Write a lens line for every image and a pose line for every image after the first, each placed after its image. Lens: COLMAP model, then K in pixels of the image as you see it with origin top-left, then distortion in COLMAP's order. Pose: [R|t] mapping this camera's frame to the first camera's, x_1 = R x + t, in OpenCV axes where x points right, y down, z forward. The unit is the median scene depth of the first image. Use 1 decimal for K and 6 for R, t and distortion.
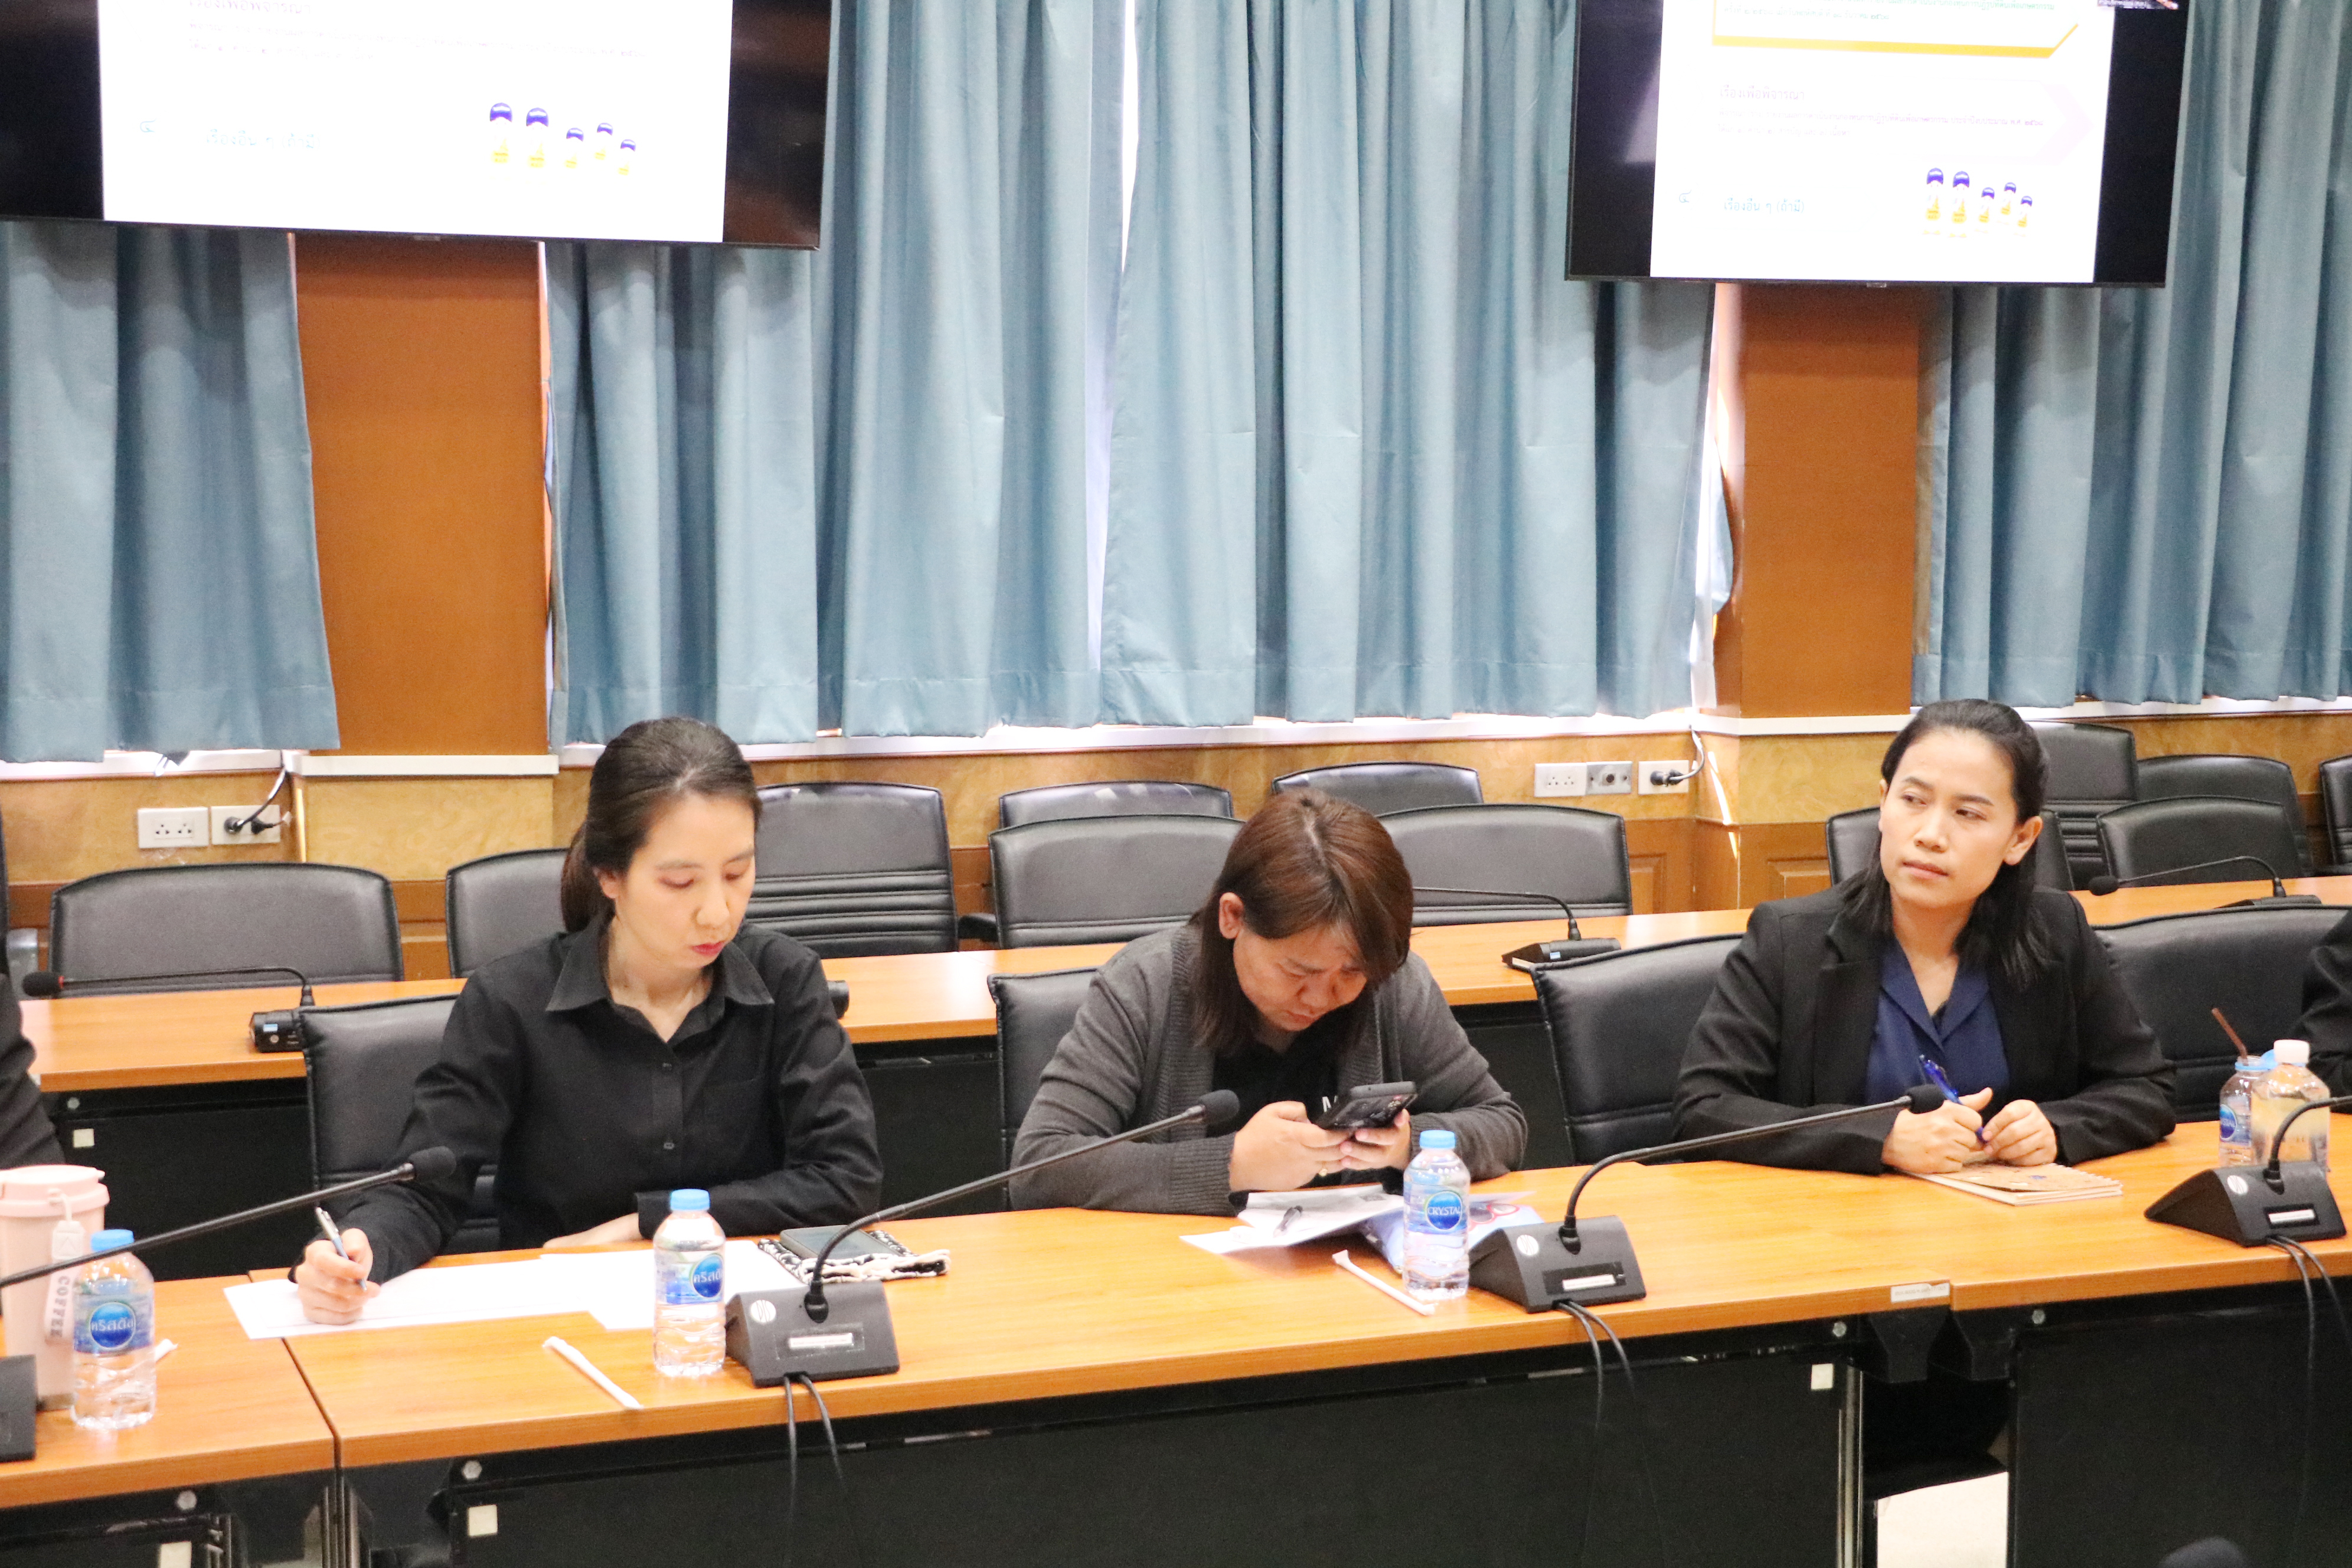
lens RADIAL K [[3818.0, 0, 1181.5], [0, 3818.0, 718.7], [0, 0, 1]] dist [0.020891, -0.230296]
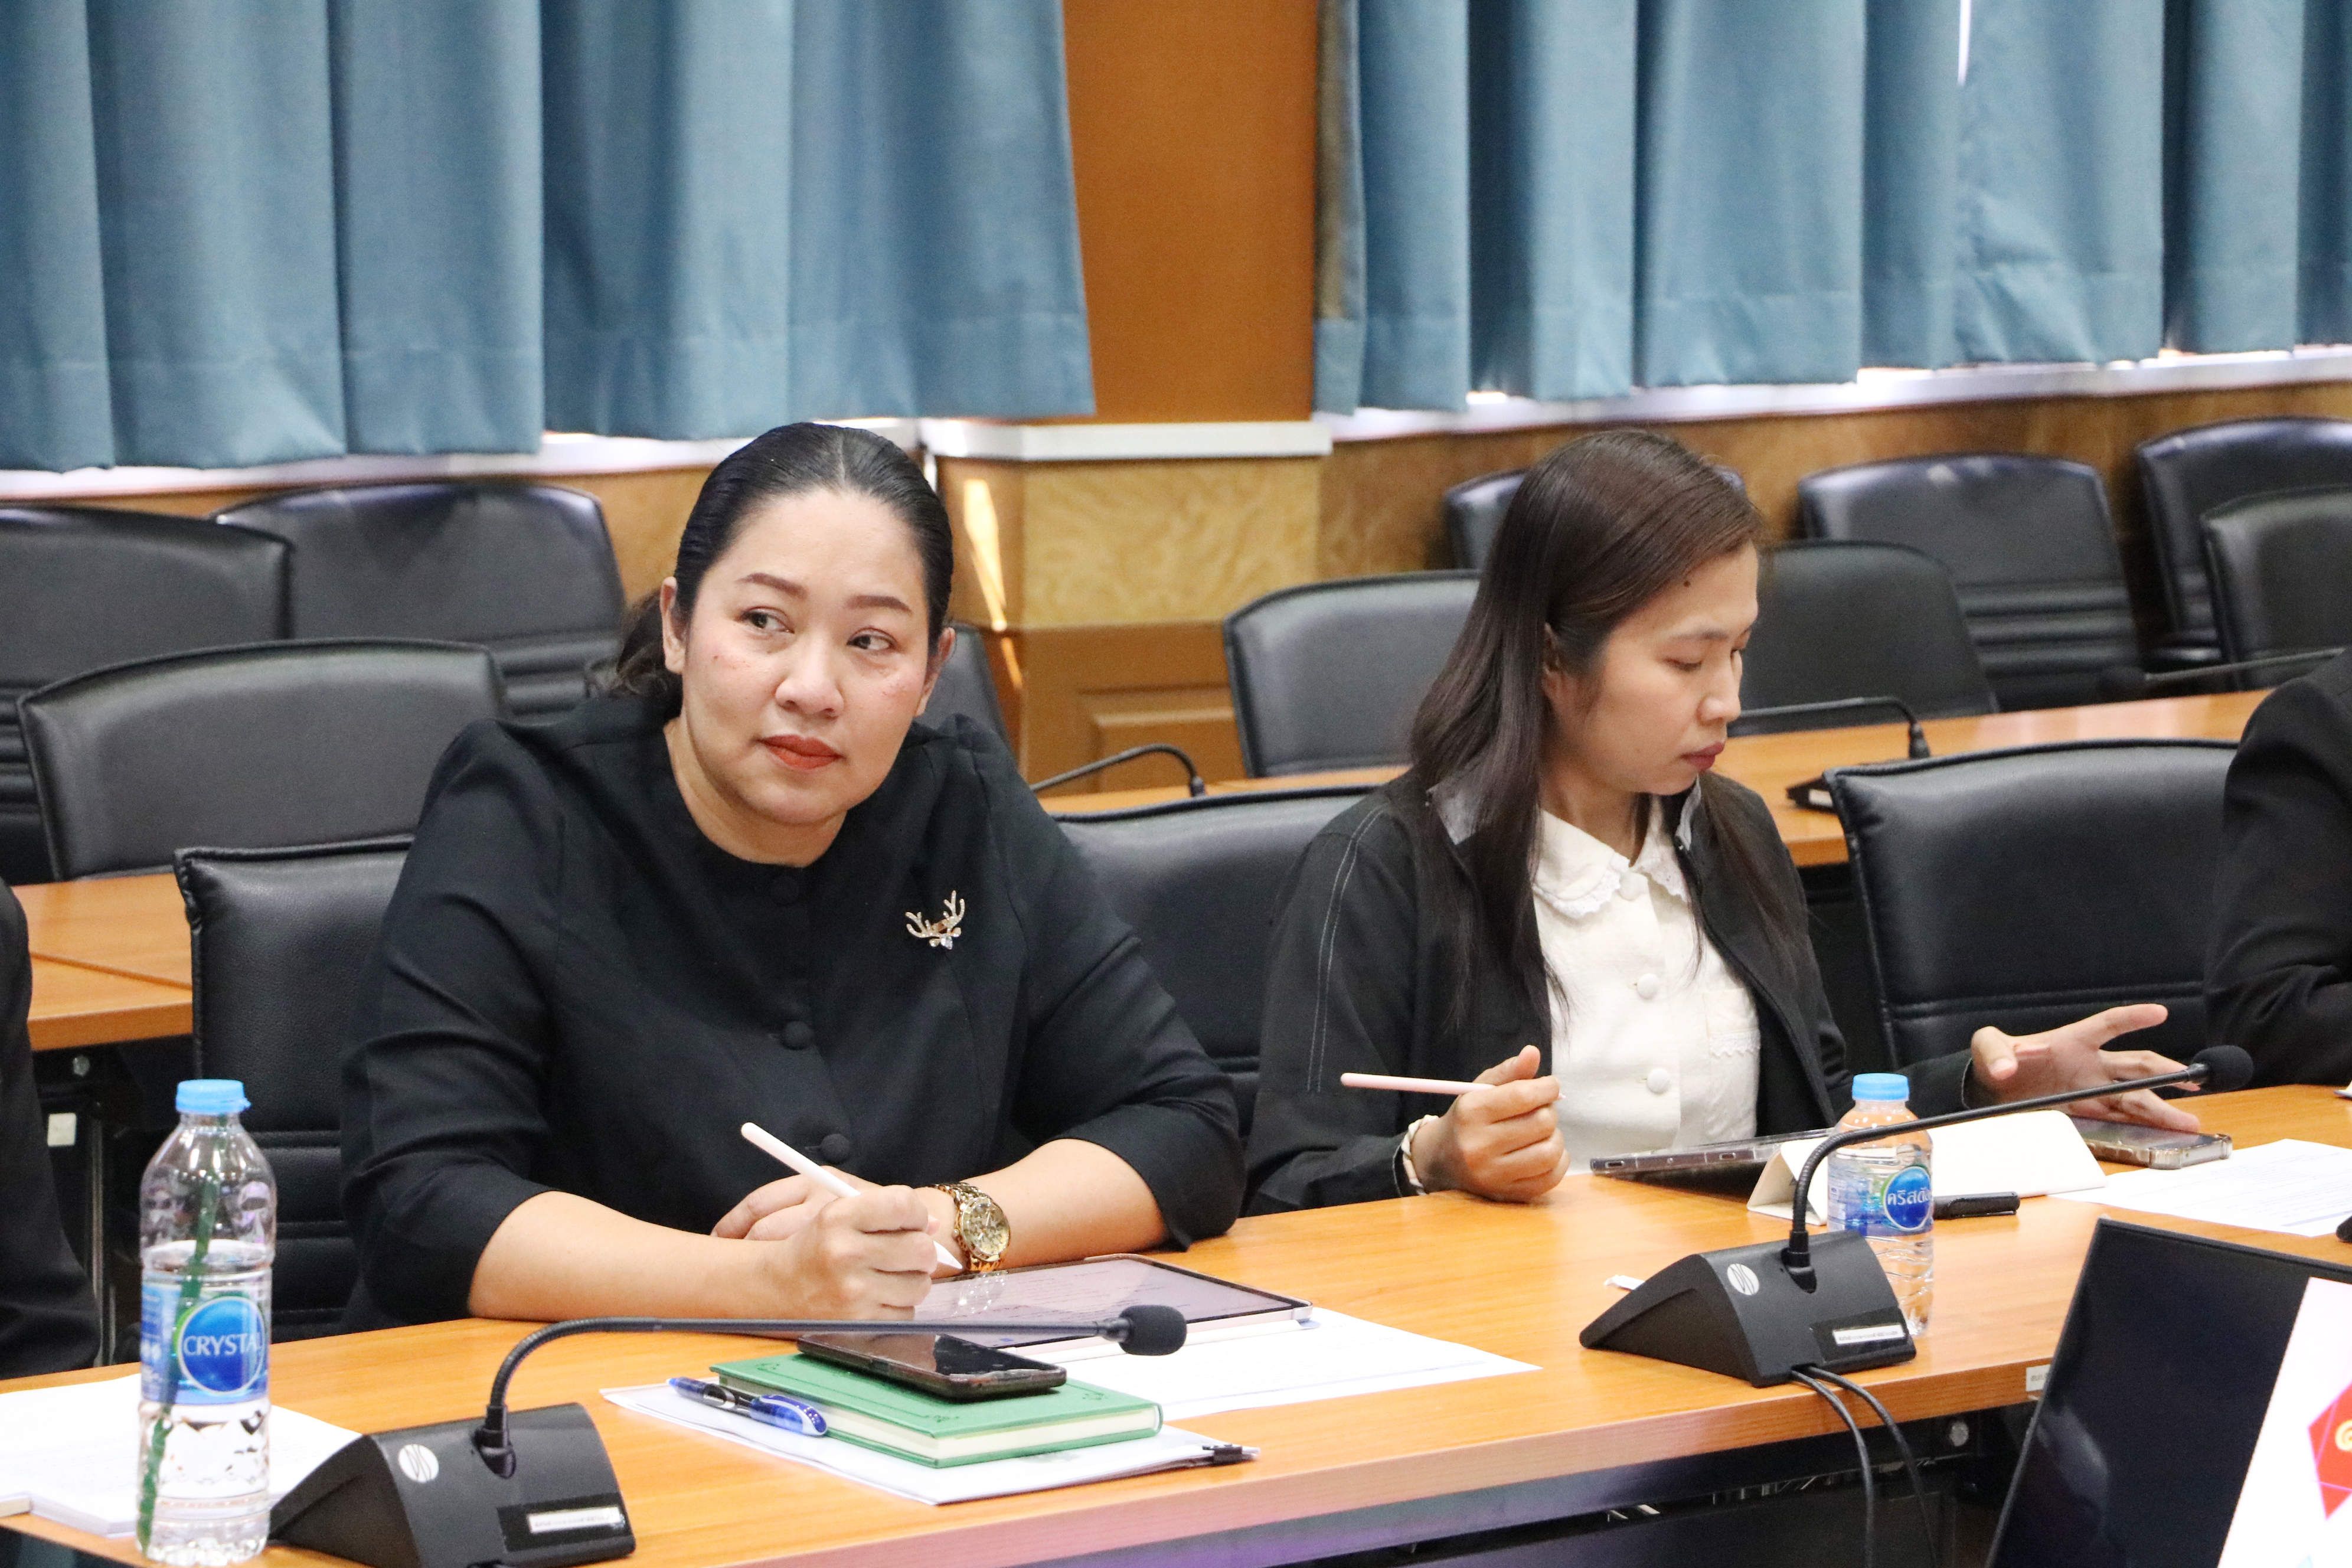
lens RADIAL K [[7651.6, 0, 1176.0], [0, 7651.6, 784.0], [0, 0, 1]] dist [0.595158, -1.019422]
pose [[0.964303, -0.032223, 0.262834, -0.510677], [0.021474, 0.998815, 0.043668, 0.013079], [-0.263930, -0.036465, 0.963852, -0.209393]]
